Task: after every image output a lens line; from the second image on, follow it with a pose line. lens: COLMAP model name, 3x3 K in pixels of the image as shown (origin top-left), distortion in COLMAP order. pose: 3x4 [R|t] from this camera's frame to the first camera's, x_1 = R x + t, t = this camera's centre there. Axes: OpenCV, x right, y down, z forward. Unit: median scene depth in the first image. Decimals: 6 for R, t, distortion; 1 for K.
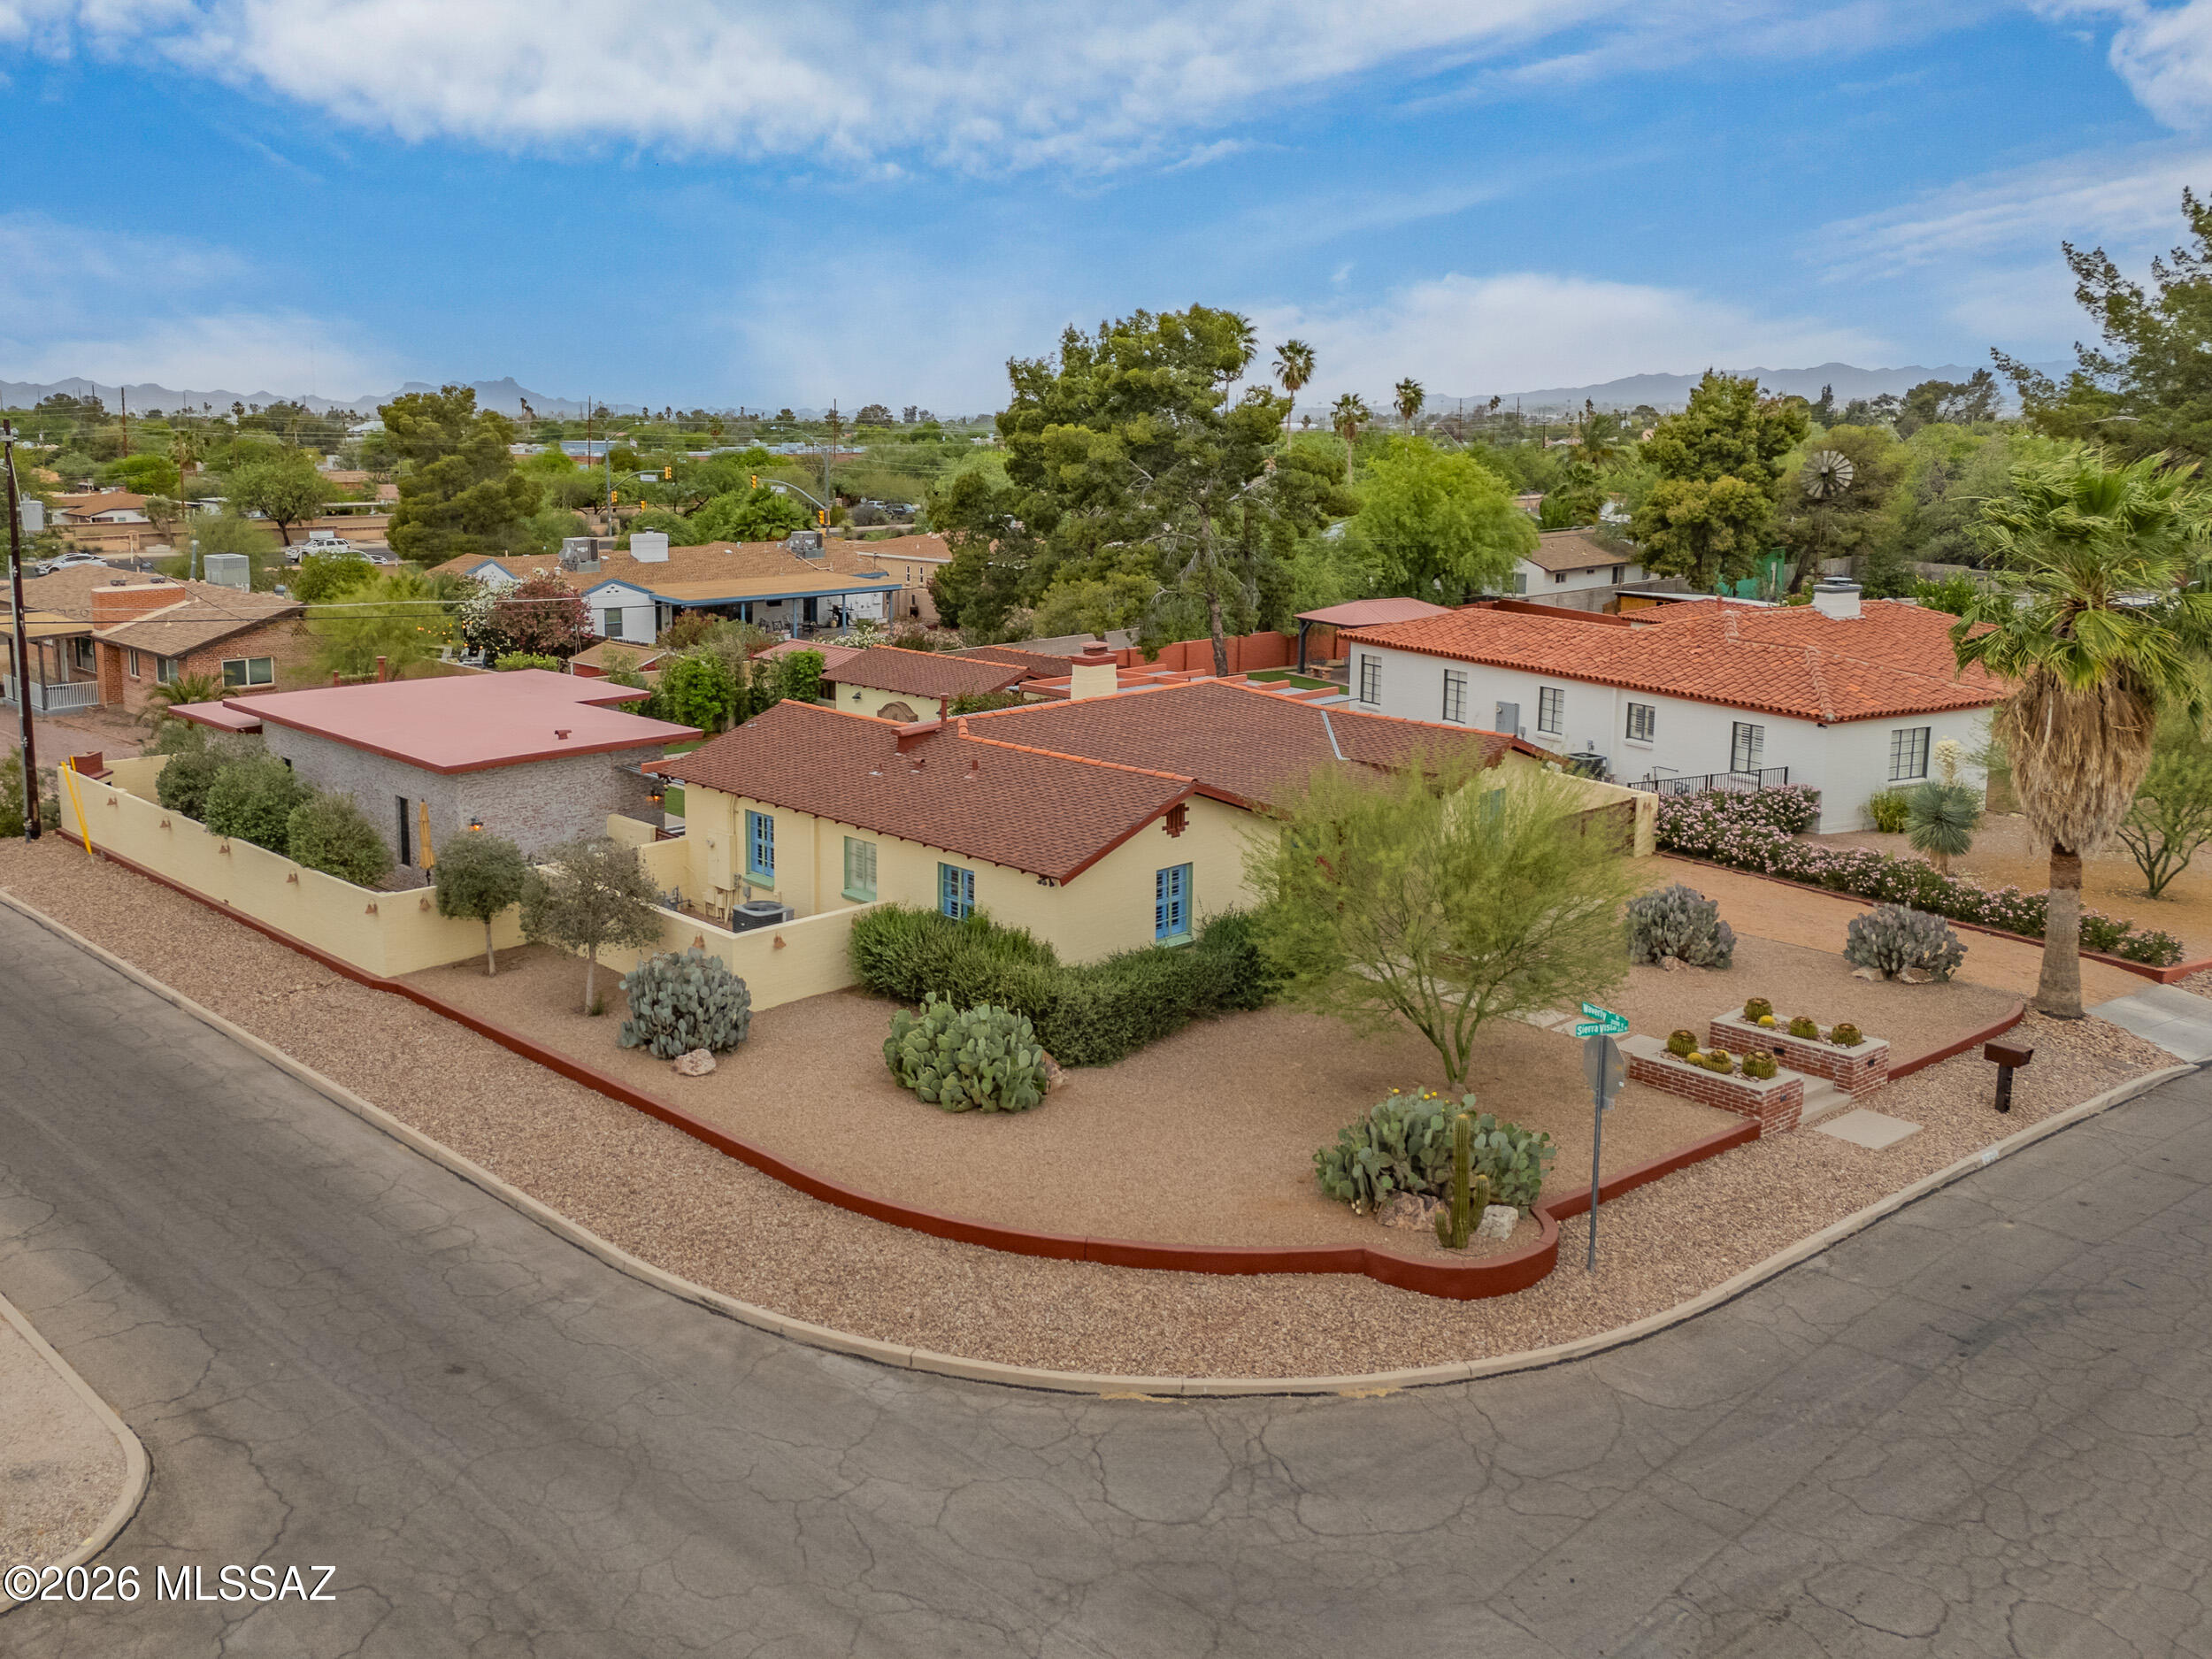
lens RADIAL K [[1926.4, 0, 1106.0], [0, 1926.4, 829.5], [0, 0, 1]] dist [0.014172, -0.005210]
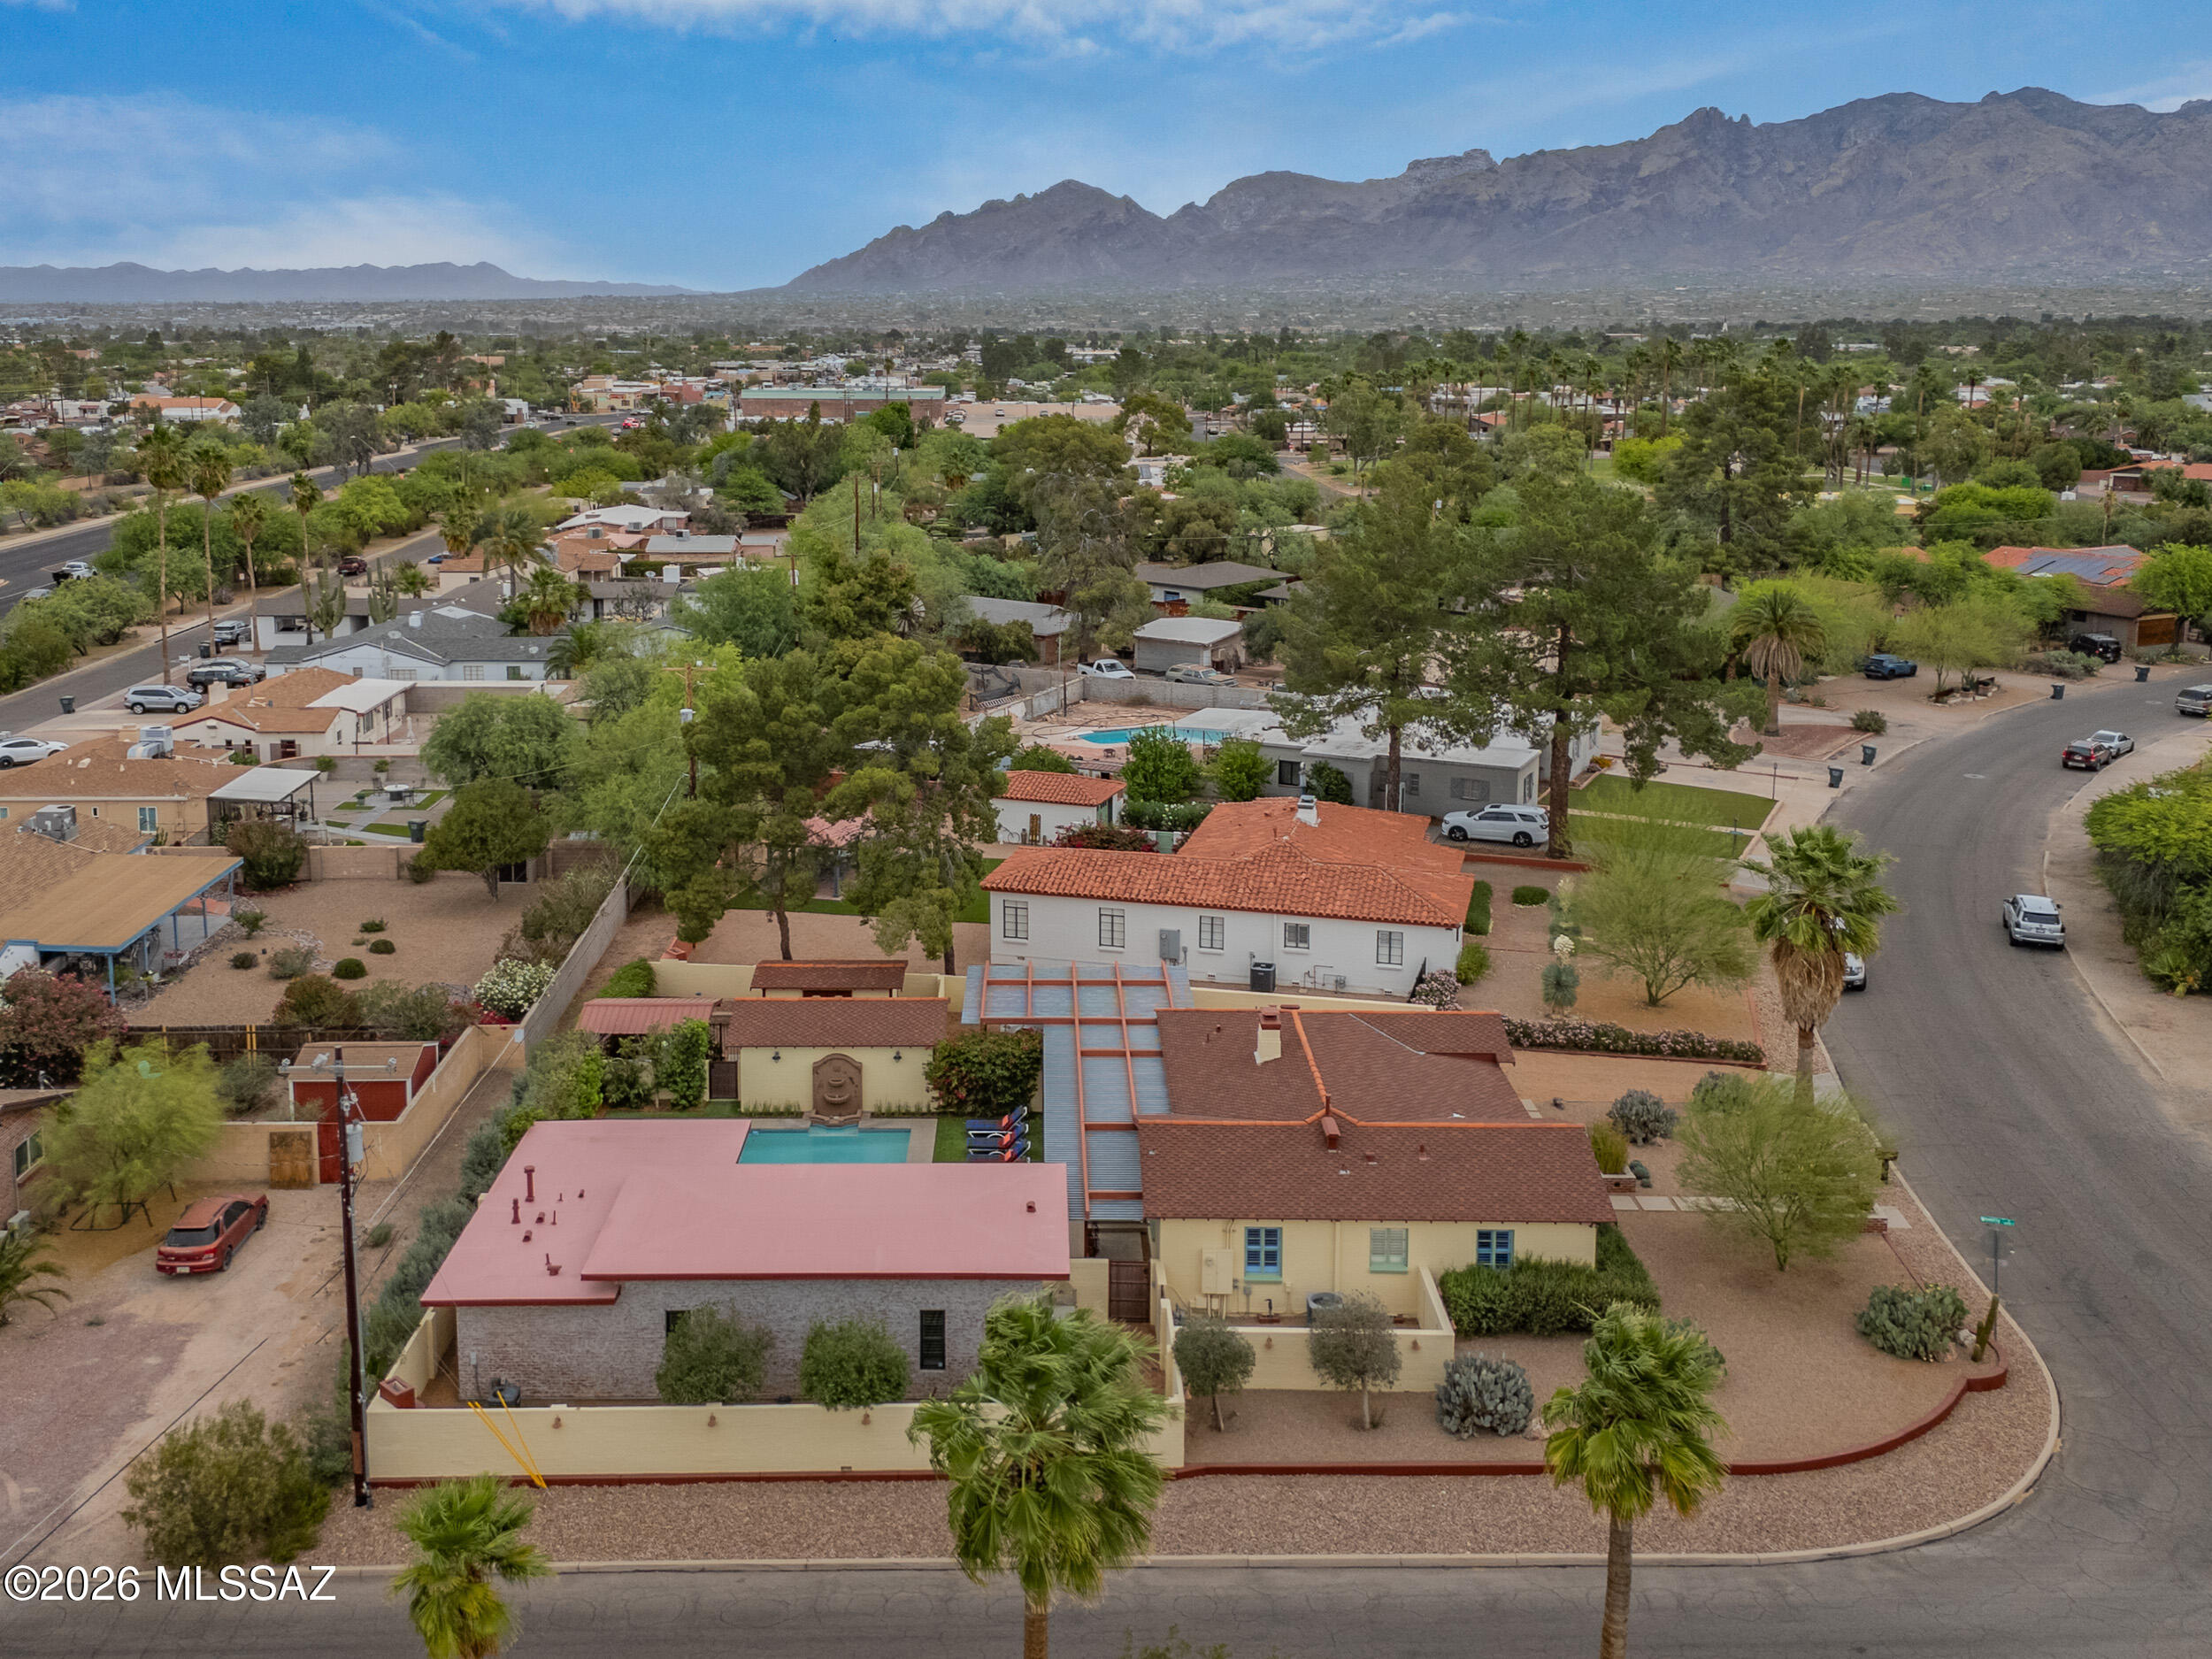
lens RADIAL K [[1926.4, 0, 1106.0], [0, 1926.4, 829.5], [0, 0, 1]] dist [0.014172, -0.005210]
pose [[0.677870, -0.182750, 0.712106, -1.538685], [0.145000, 0.982820, 0.114196, -0.596319], [-0.720741, 0.025845, 0.692723, 0.229163]]
